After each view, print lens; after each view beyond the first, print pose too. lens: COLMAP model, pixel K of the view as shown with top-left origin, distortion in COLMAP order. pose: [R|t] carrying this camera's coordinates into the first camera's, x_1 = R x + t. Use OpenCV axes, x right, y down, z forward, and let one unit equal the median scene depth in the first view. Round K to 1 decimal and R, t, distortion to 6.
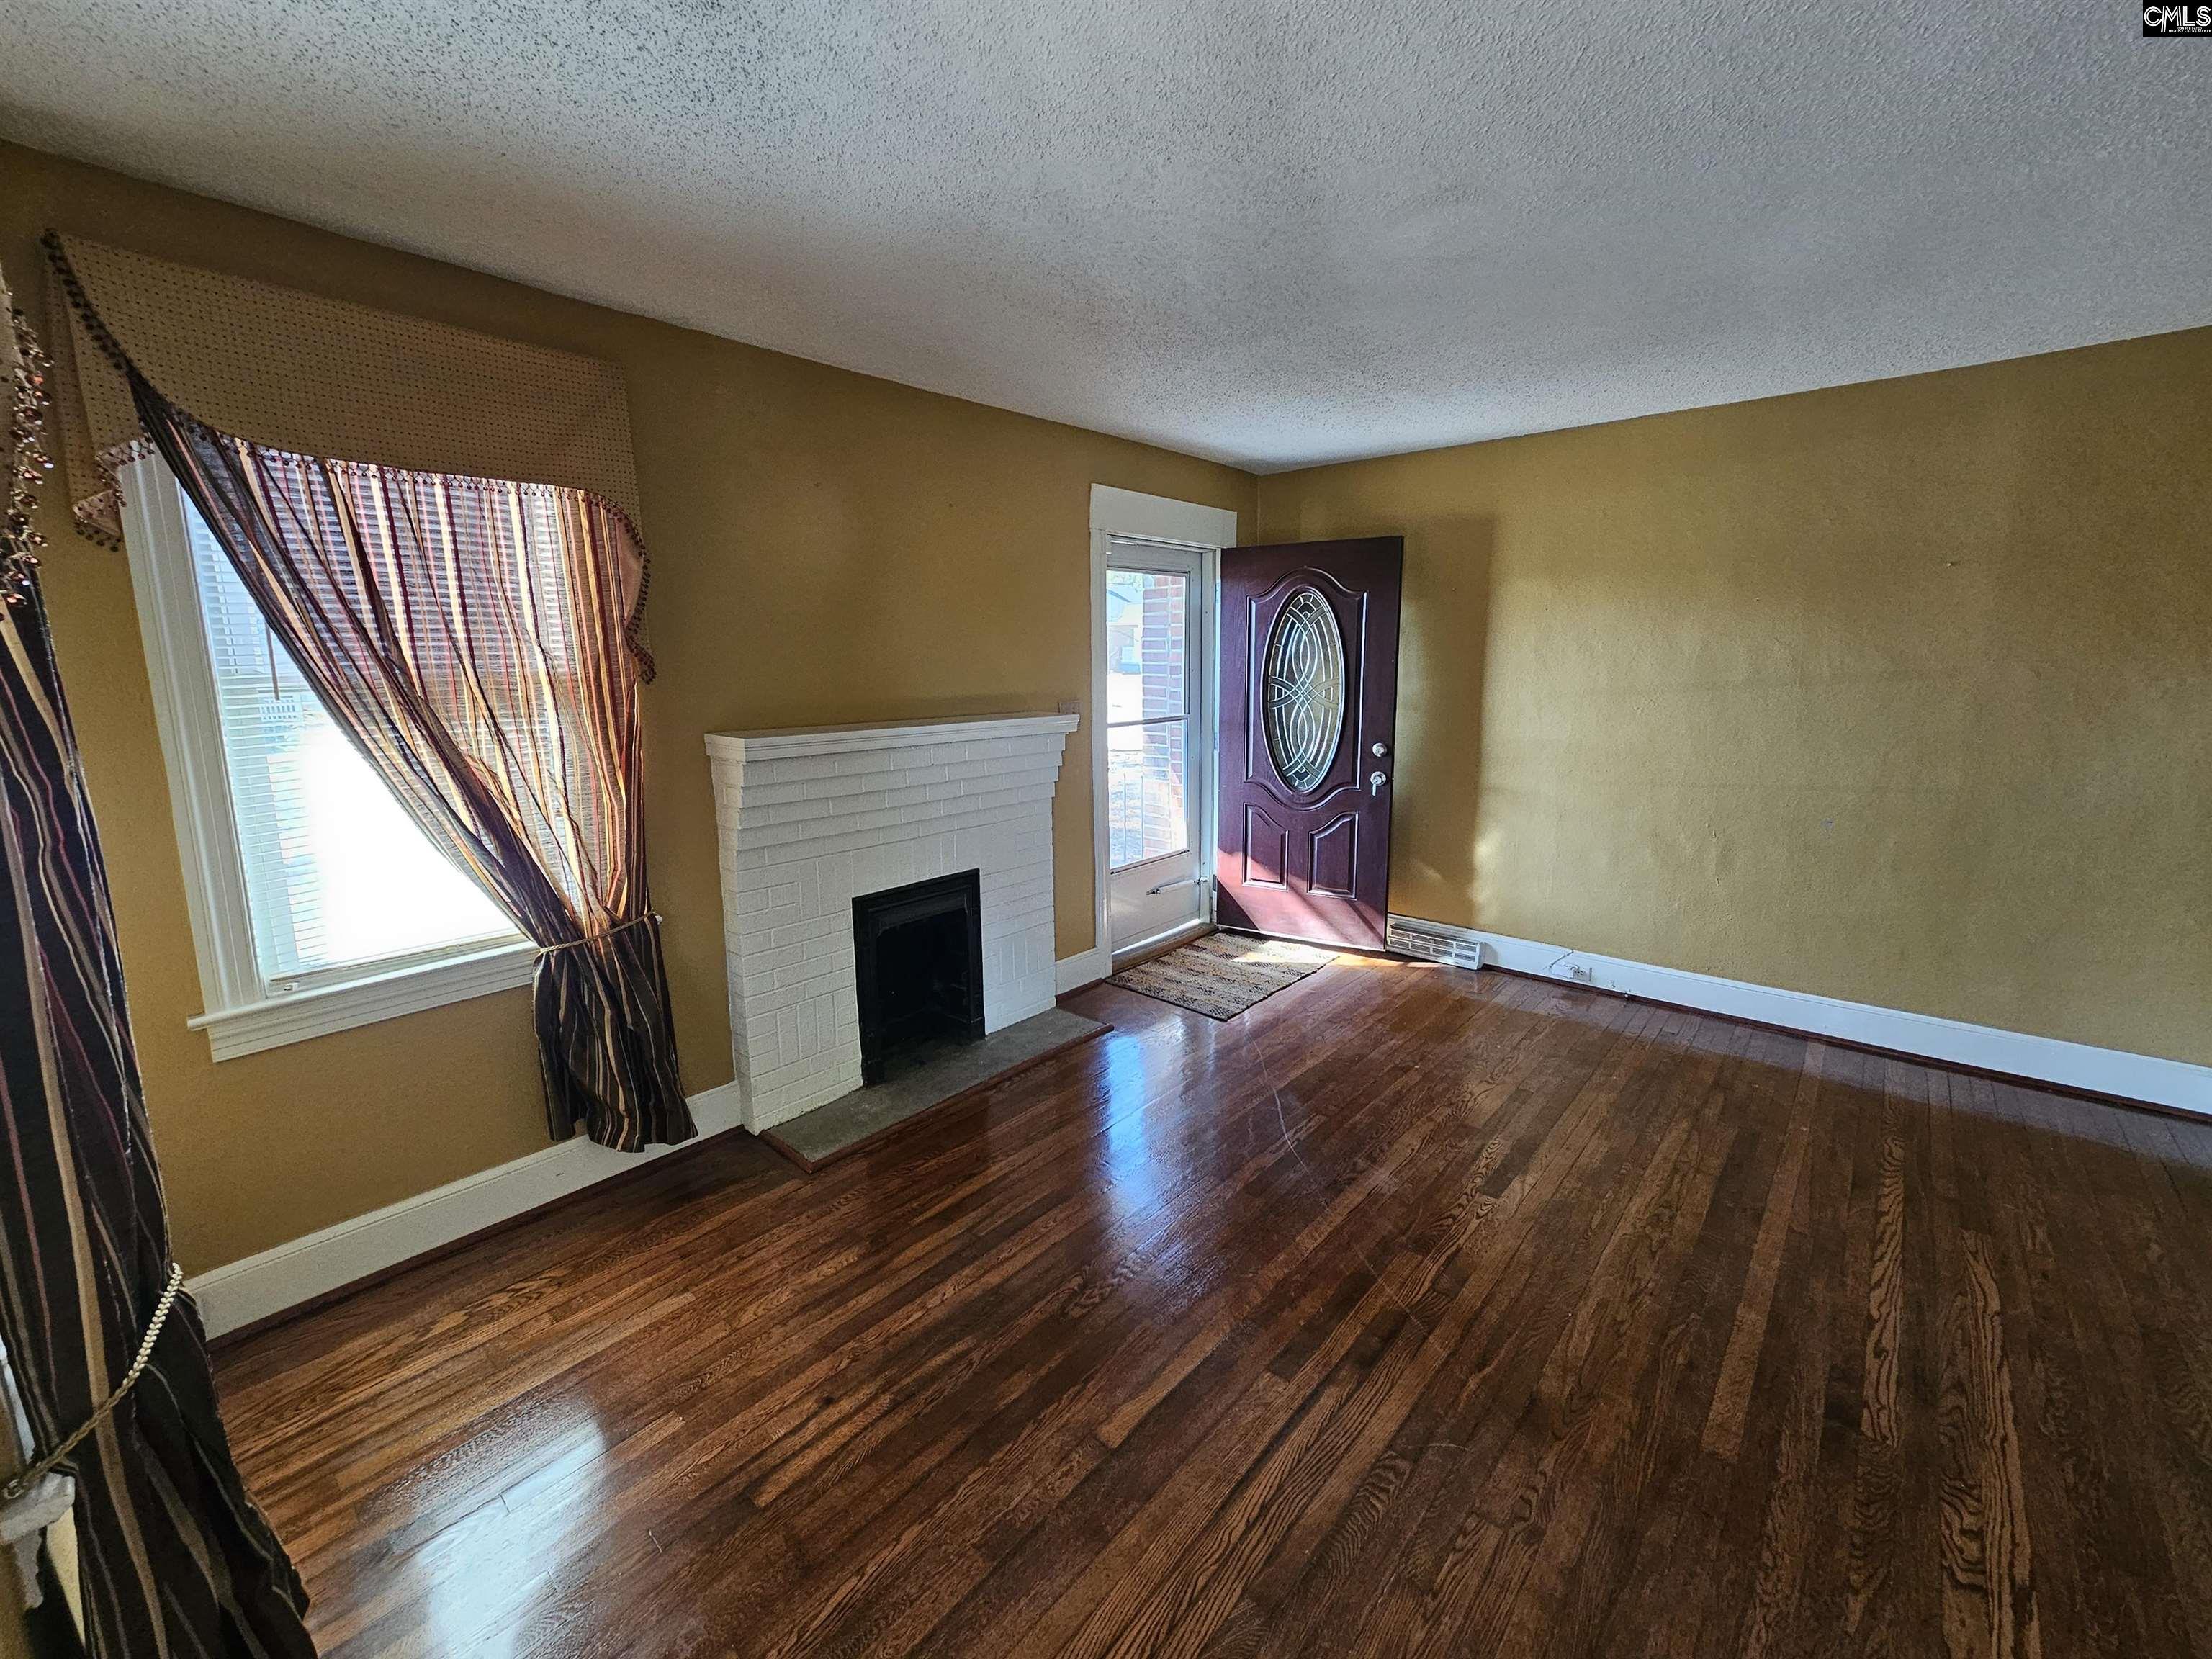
lens RADIAL K [[898.1, 0, 1098.9], [0, 898.1, 789.2], [0, 0, 1]] dist [-0.001182, -0.000587]
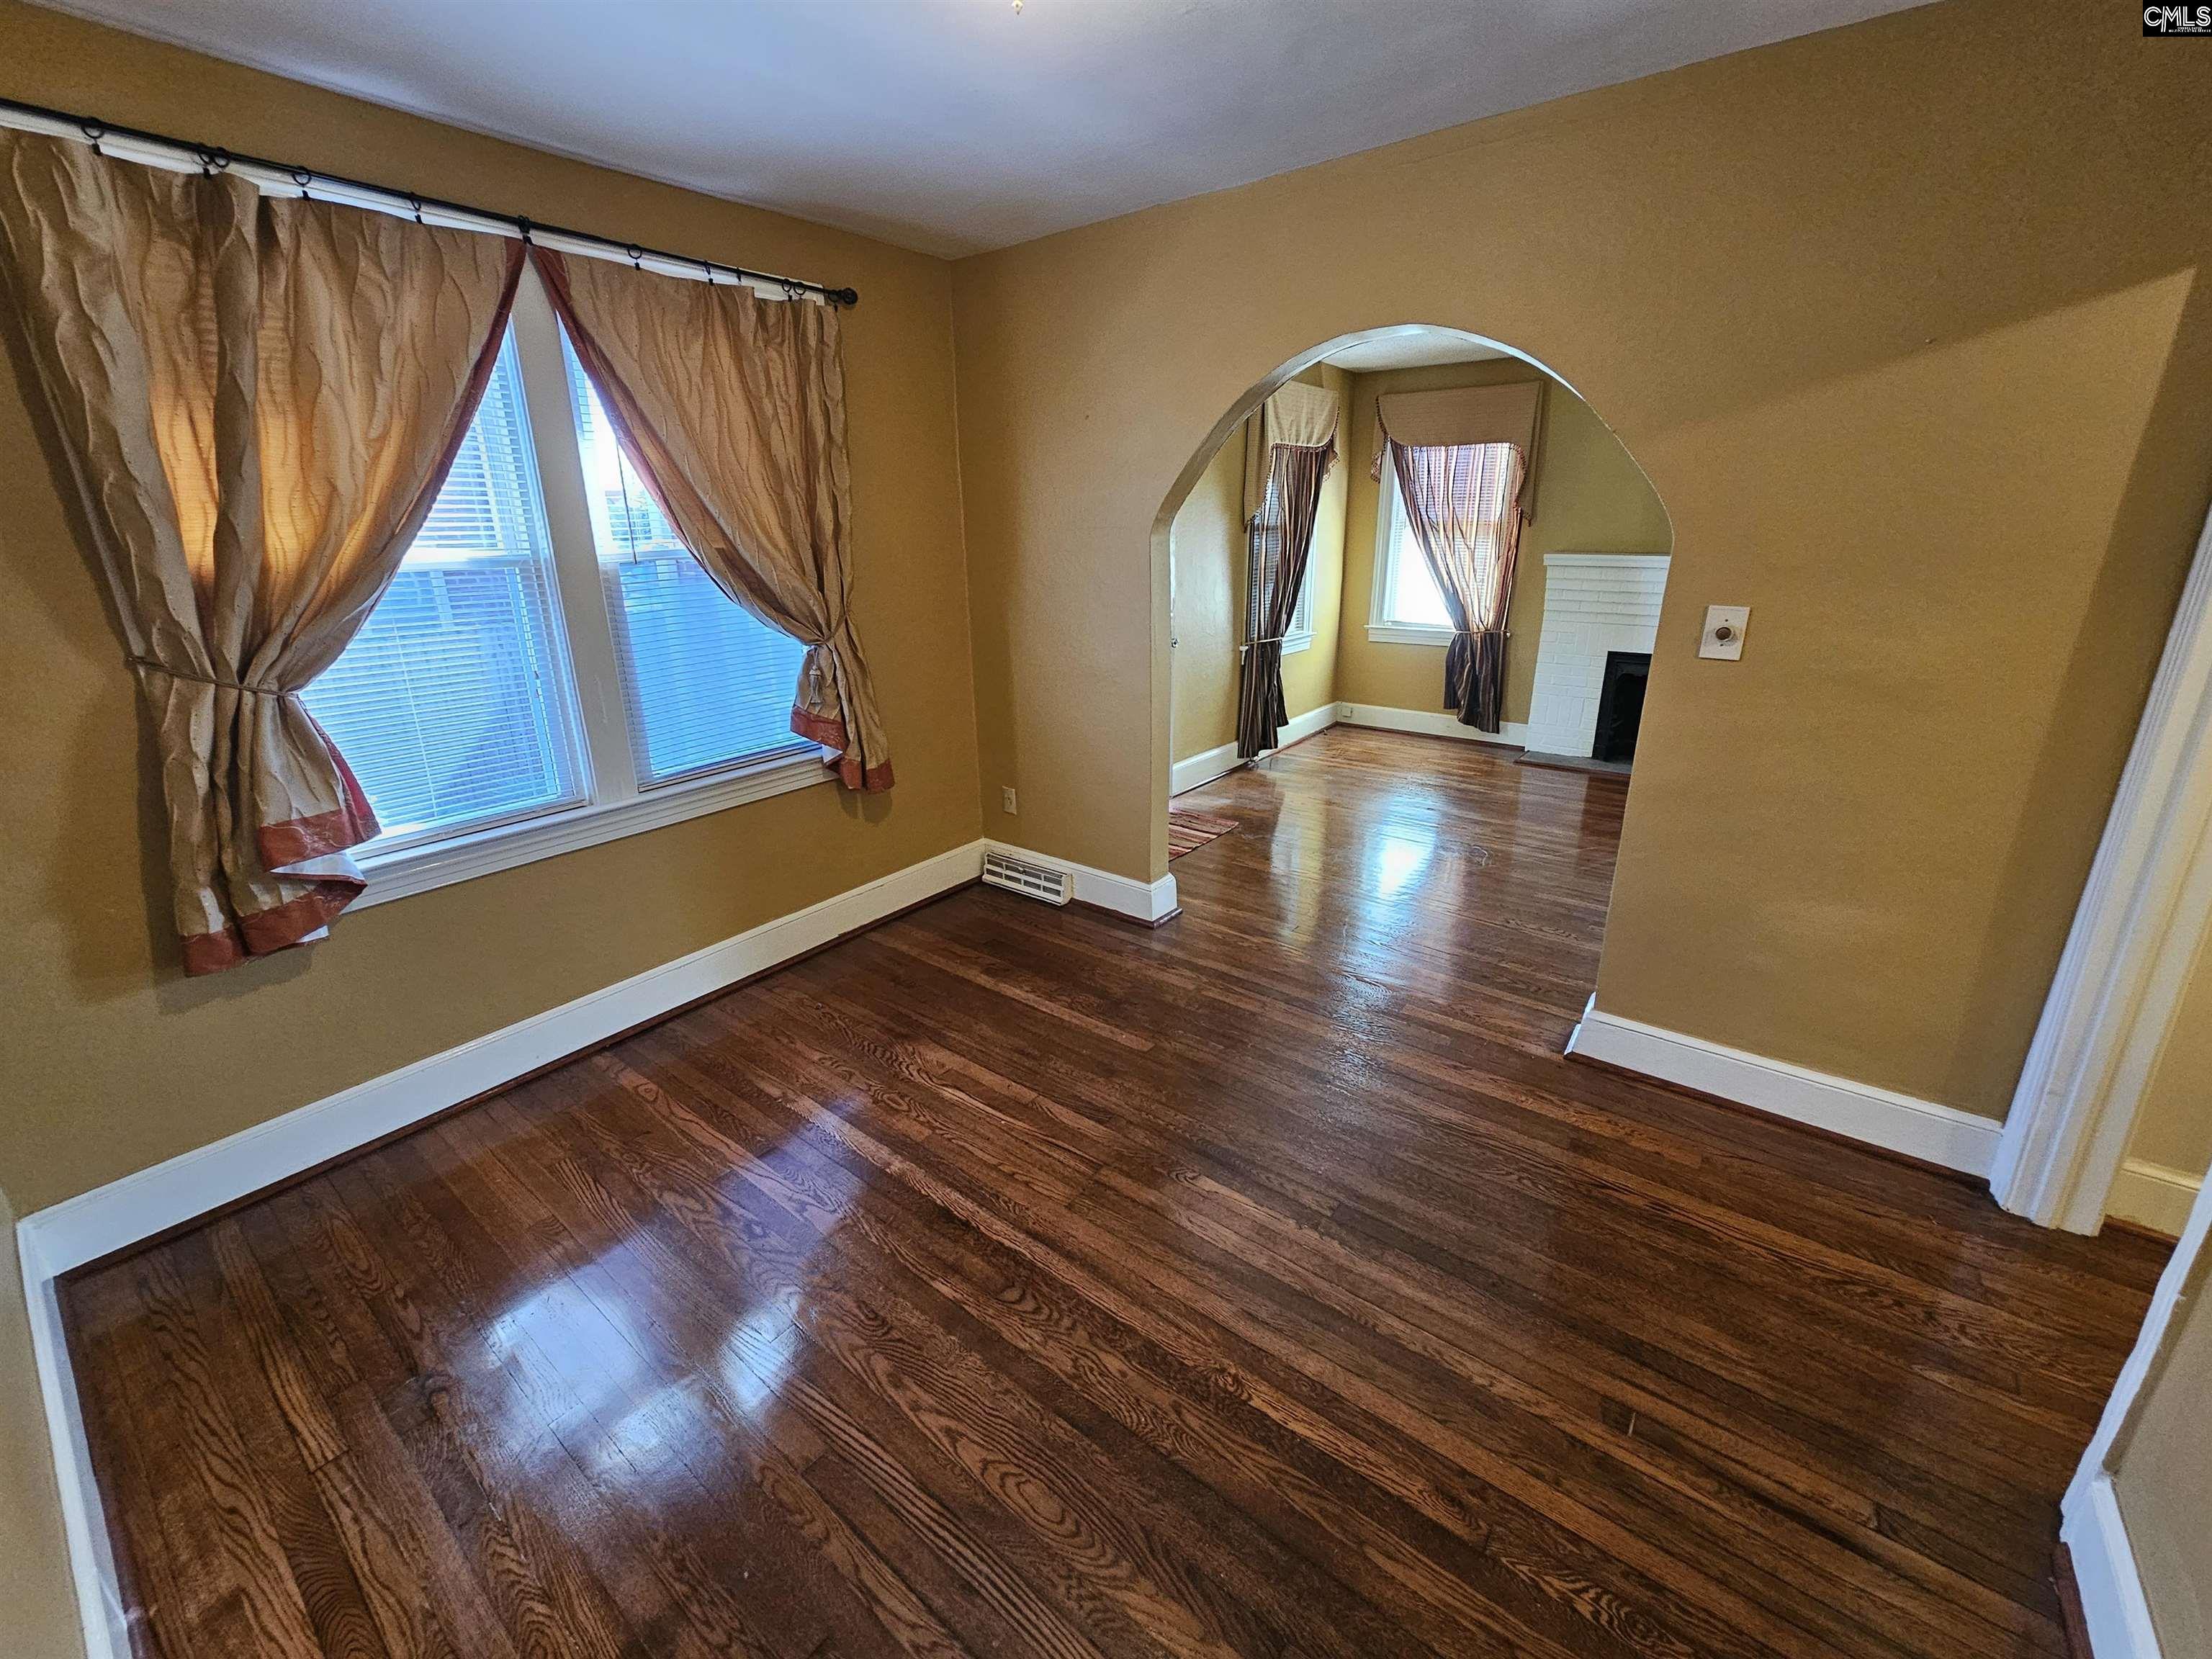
lens RADIAL K [[899.6, 0, 1097.7], [0, 899.6, 797.1], [0, 0, 1]] dist [0.001832, 0.000727]
pose [[0.071419, 0.305209, -0.949603, 1.178123], [-0.133303, 0.946415, 0.294159, 0.003296], [0.988499, 0.105577, 0.108277, -0.150001]]
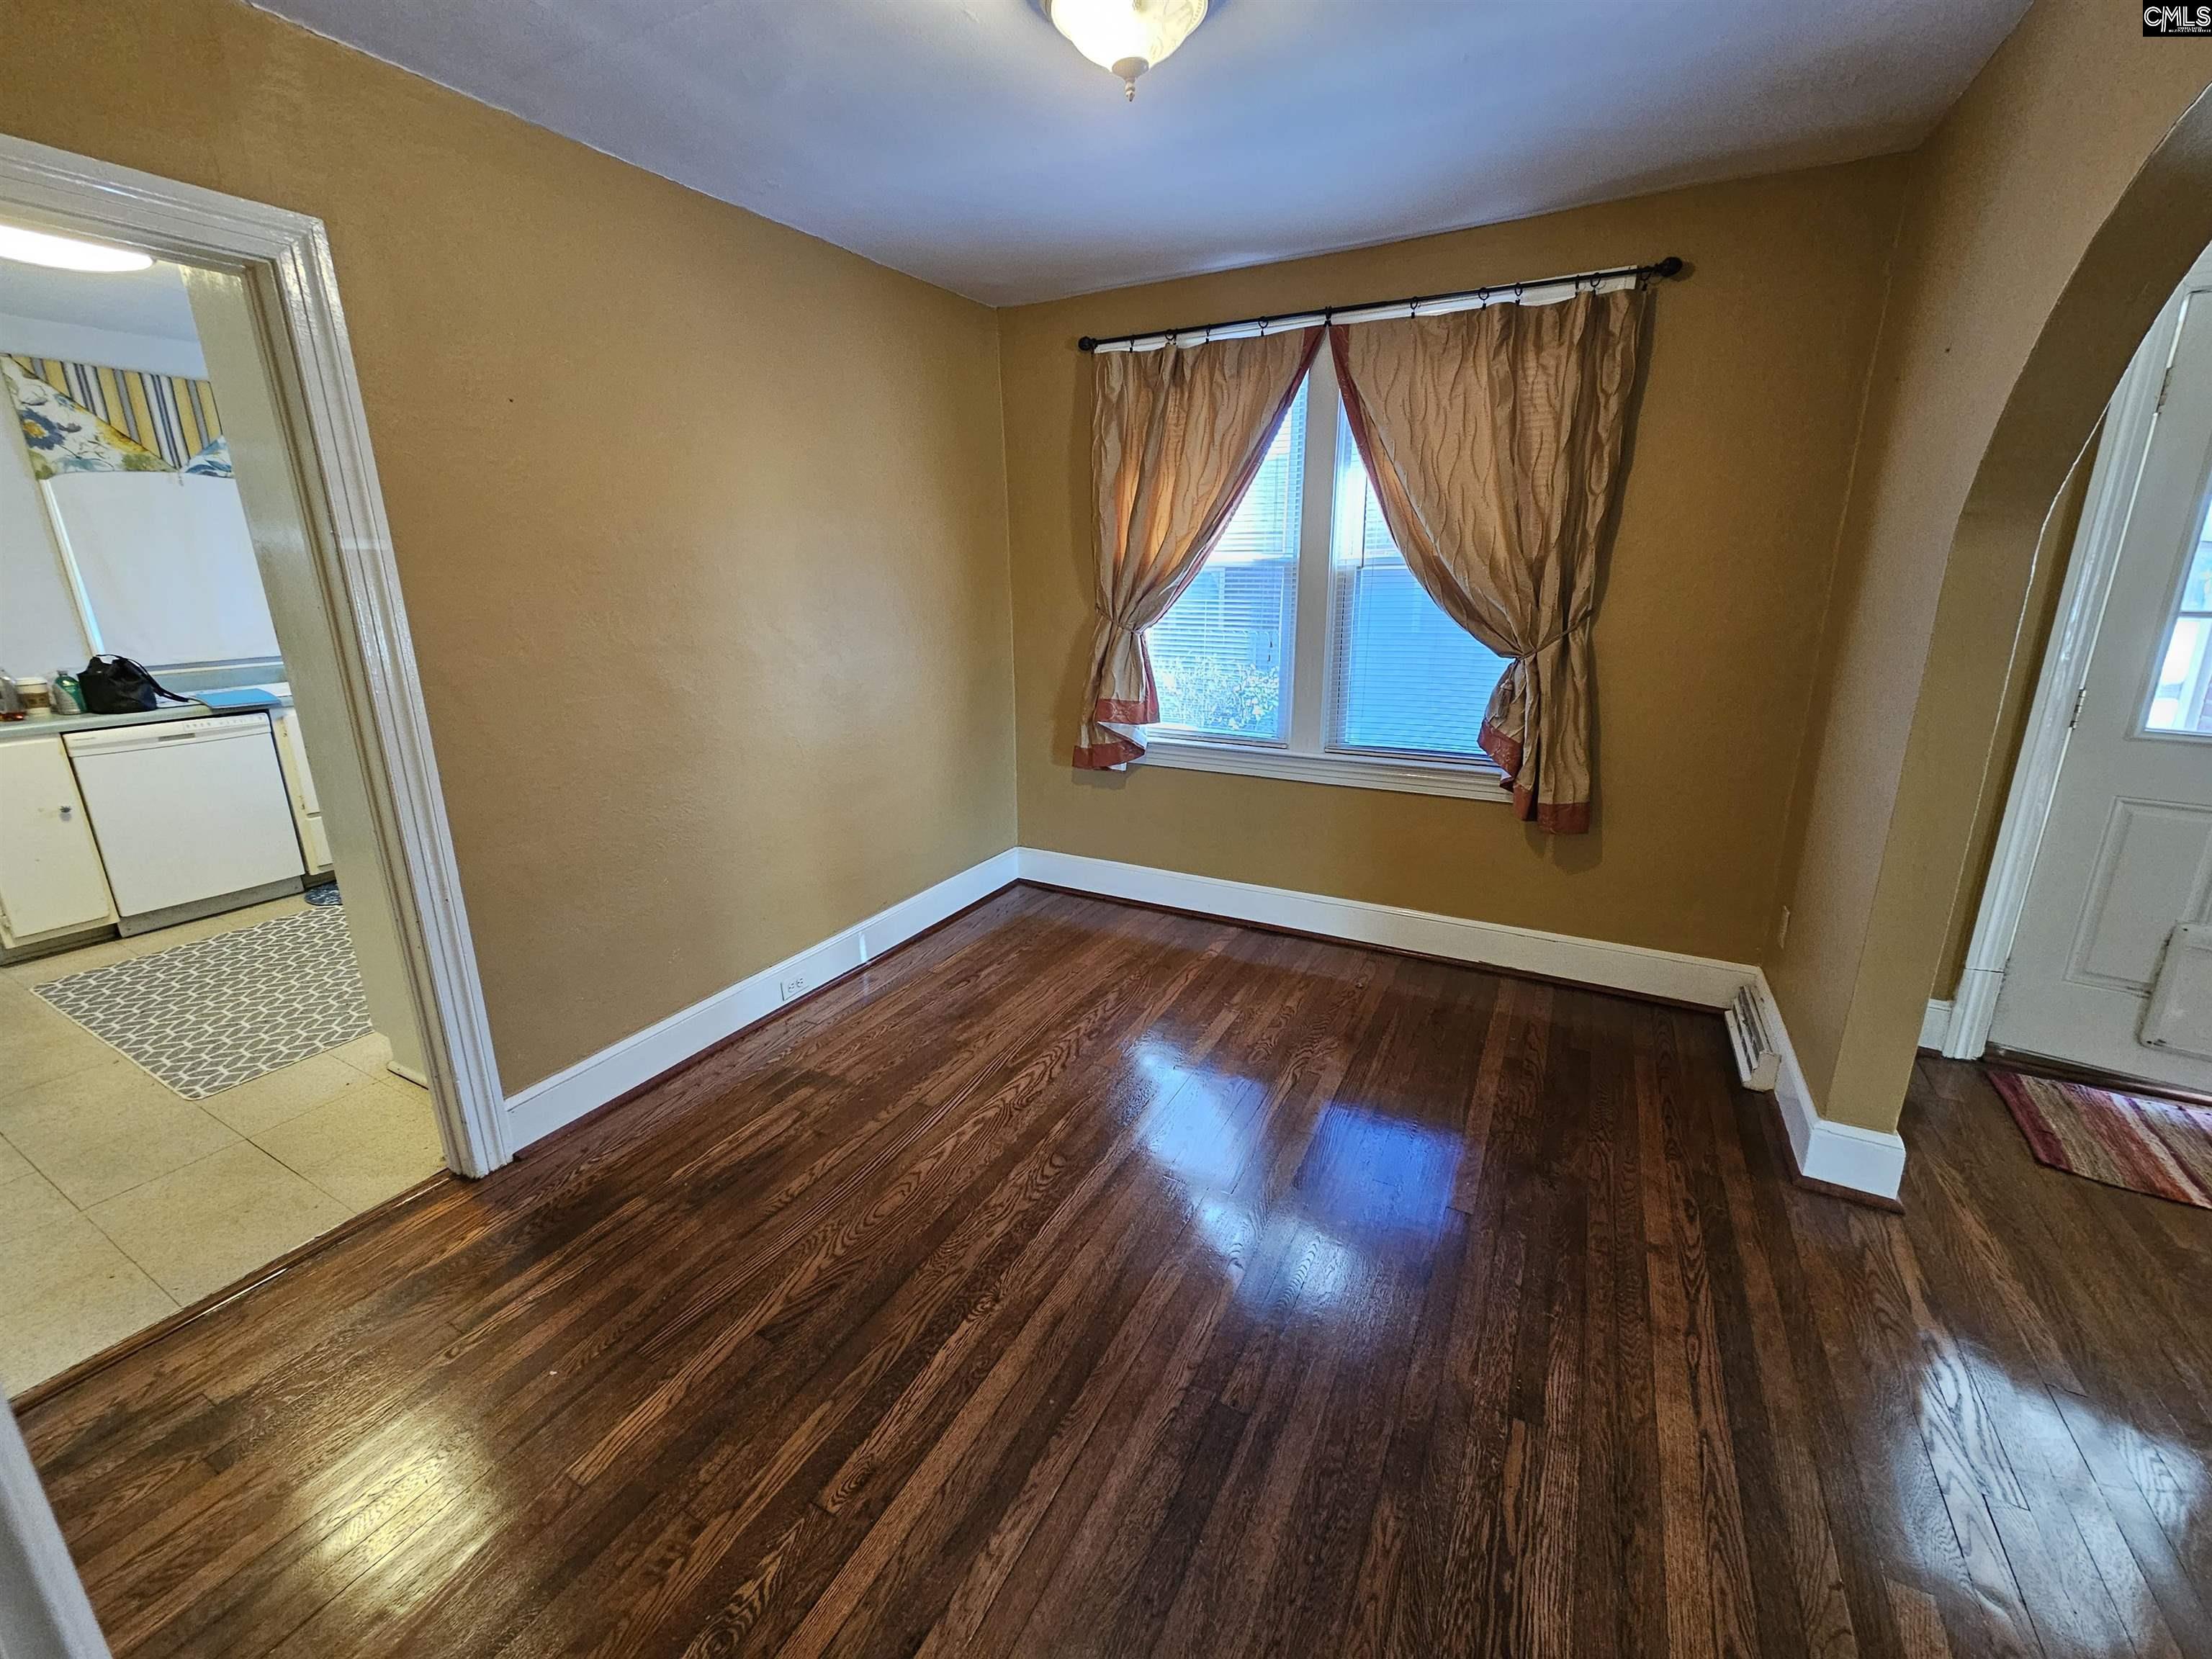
lens RADIAL K [[899.6, 0, 1097.7], [0, 899.6, 797.1], [0, 0, 1]] dist [0.001832, 0.000727]
pose [[-0.973316, 0.077917, -0.215835, 0.871213], [-0.013463, 0.919576, 0.392680, -0.045292], [0.229074, 0.385108, -0.893990, 0.338279]]
